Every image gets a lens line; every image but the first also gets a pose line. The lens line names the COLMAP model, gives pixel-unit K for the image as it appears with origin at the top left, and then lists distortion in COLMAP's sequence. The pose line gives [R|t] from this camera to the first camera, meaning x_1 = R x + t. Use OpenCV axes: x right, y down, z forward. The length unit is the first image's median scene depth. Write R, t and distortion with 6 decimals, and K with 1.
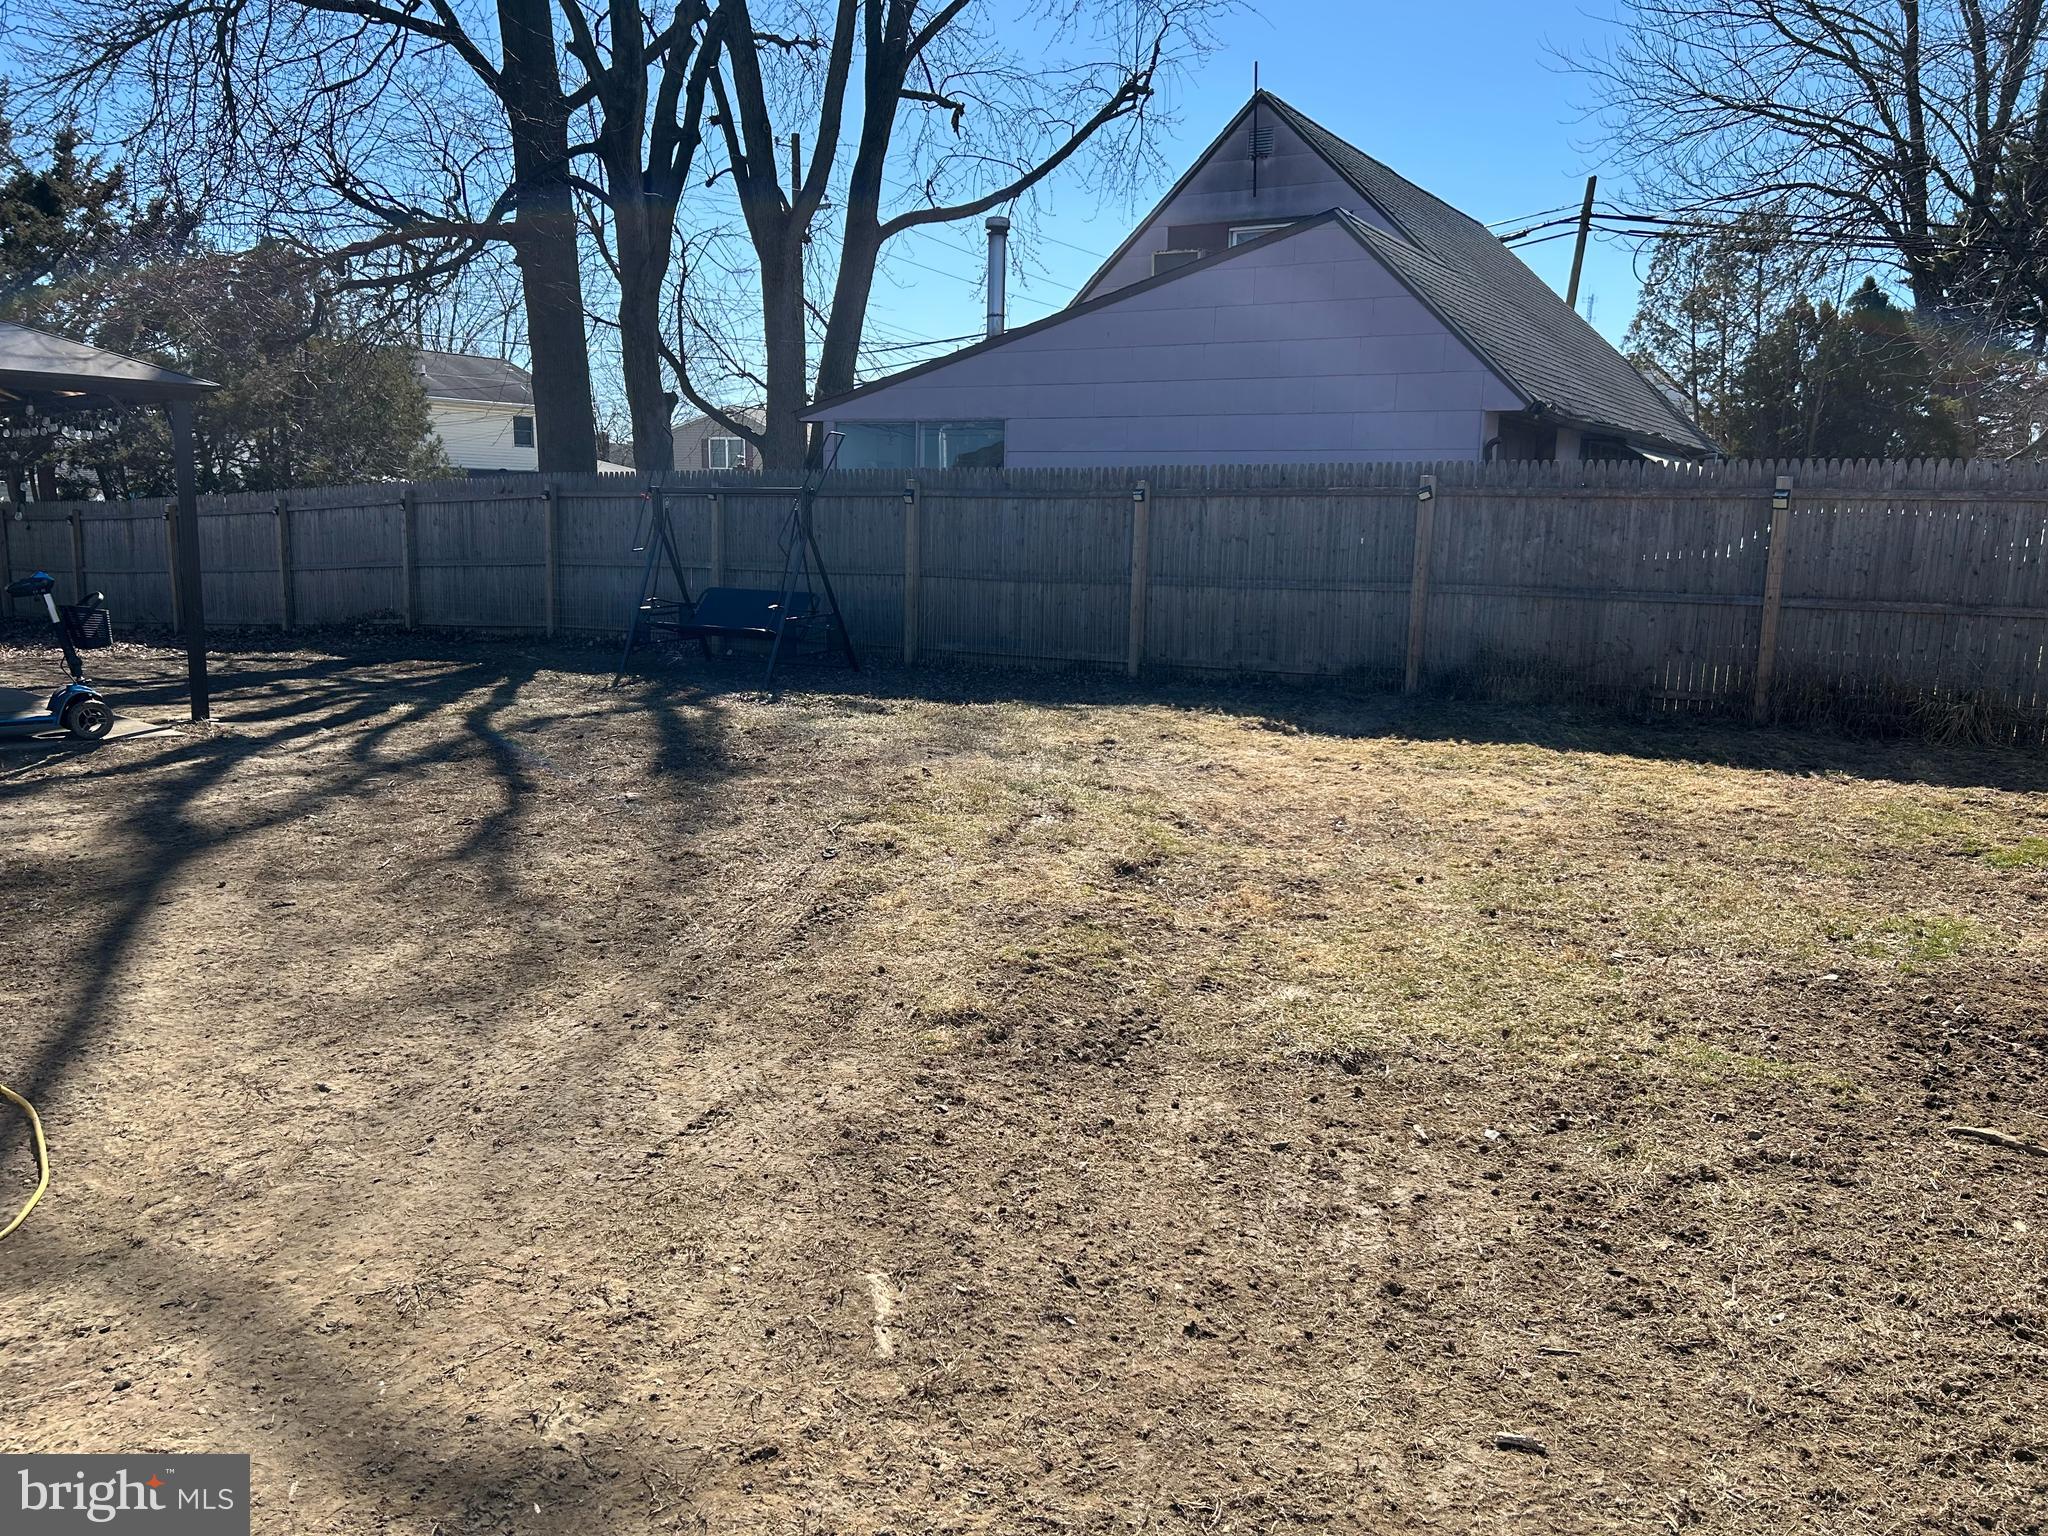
lens RADIAL K [[1537.1, 0, 1026.9], [0, 1537.1, 786.0], [0, 0, 1]] dist [0.068035, -0.073381]
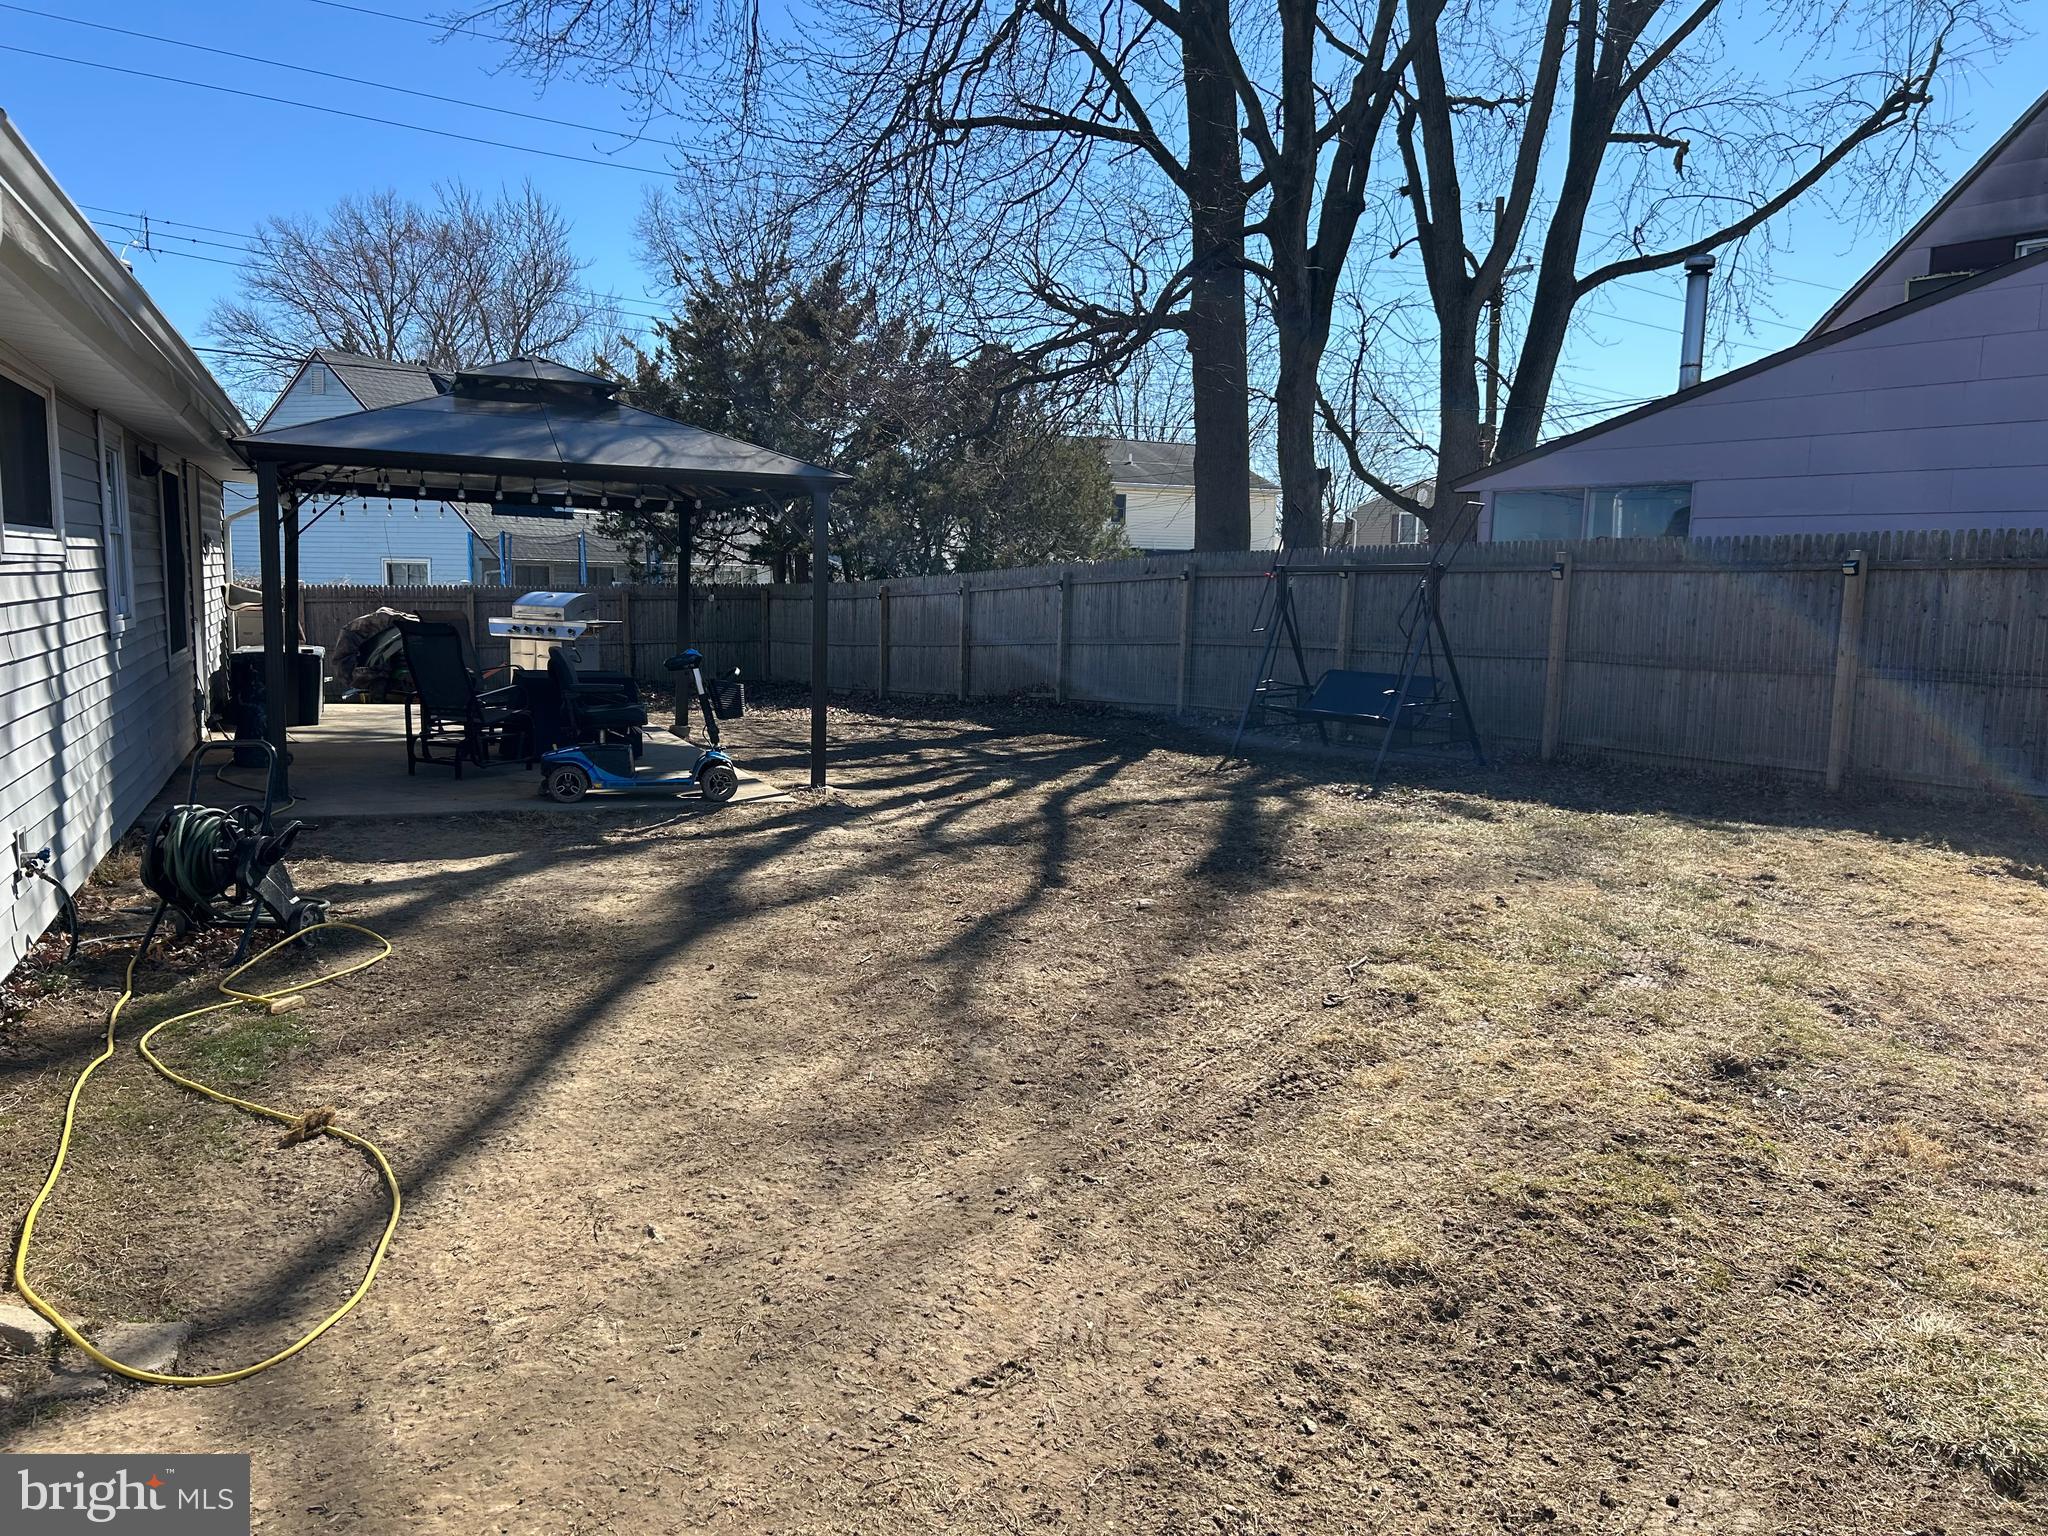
lens RADIAL K [[1537.1, 0, 1010.4], [0, 1537.1, 767.6], [0, 0, 1]] dist [0.068035, -0.073381]
pose [[0.899164, 0.050277, -0.434714, 0.041491], [-0.075814, 0.996254, -0.041592, -0.019409], [0.430995, 0.070356, 0.899607, 0.093638]]
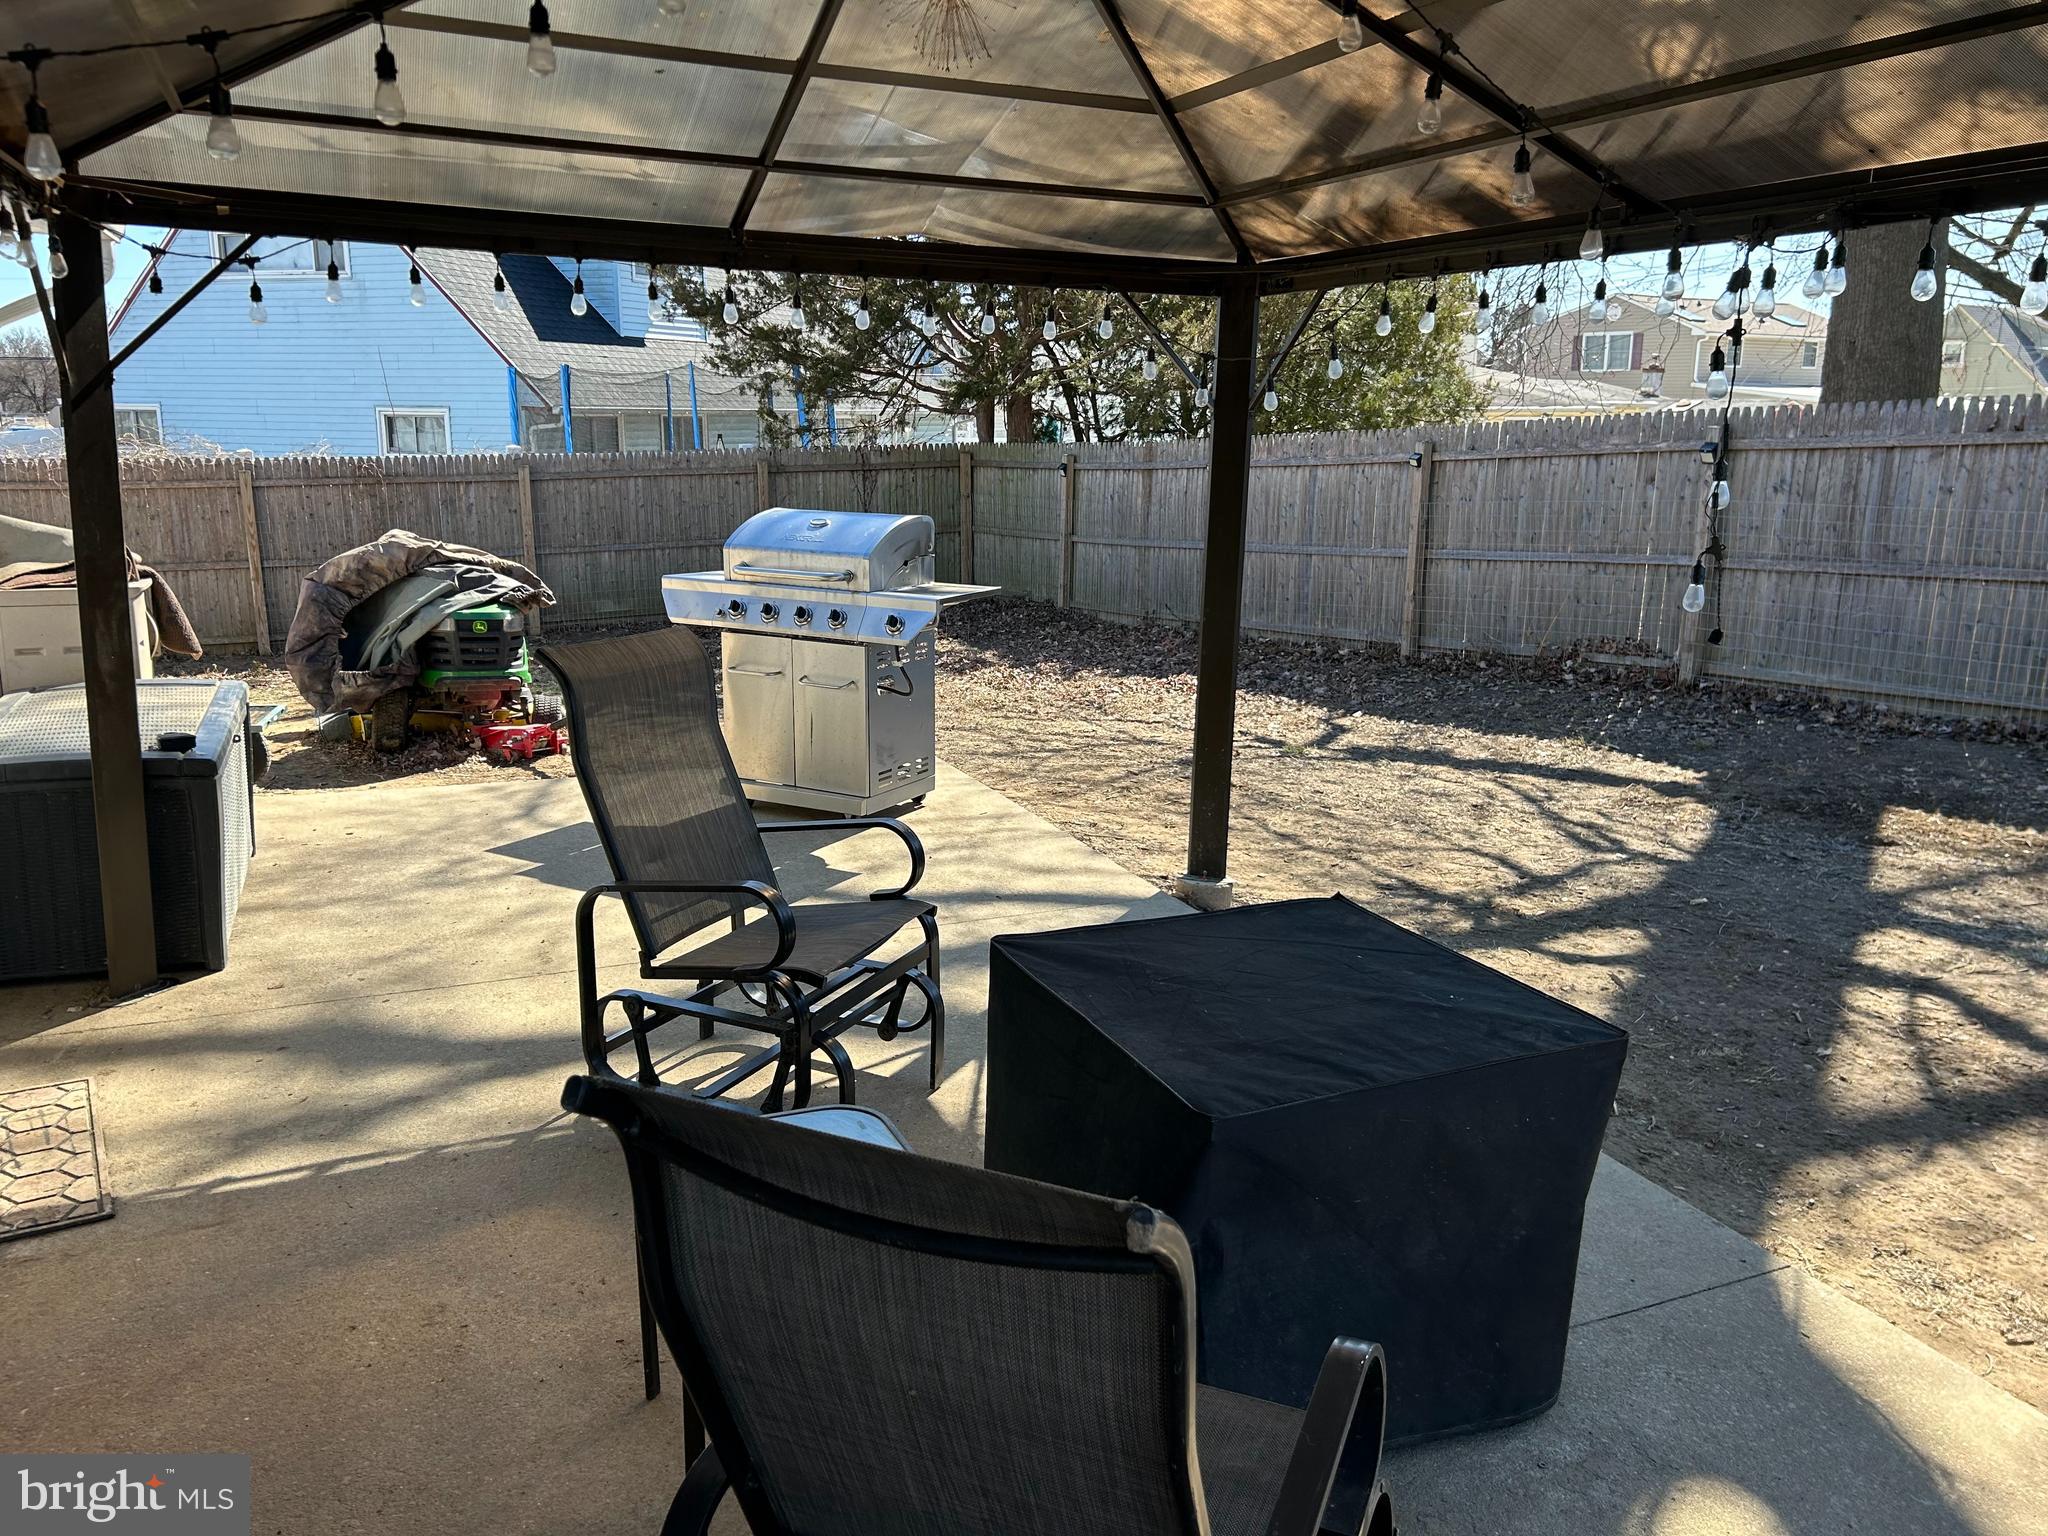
lens RADIAL K [[1537.1, 0, 1037.1], [0, 1537.1, 756.4], [0, 0, 1]] dist [0.068035, -0.073381]
pose [[0.904949, 0.080812, -0.417776, -0.624465], [-0.063955, 0.996479, 0.054219, -0.149531], [0.420686, -0.022347, 0.906931, 0.677568]]
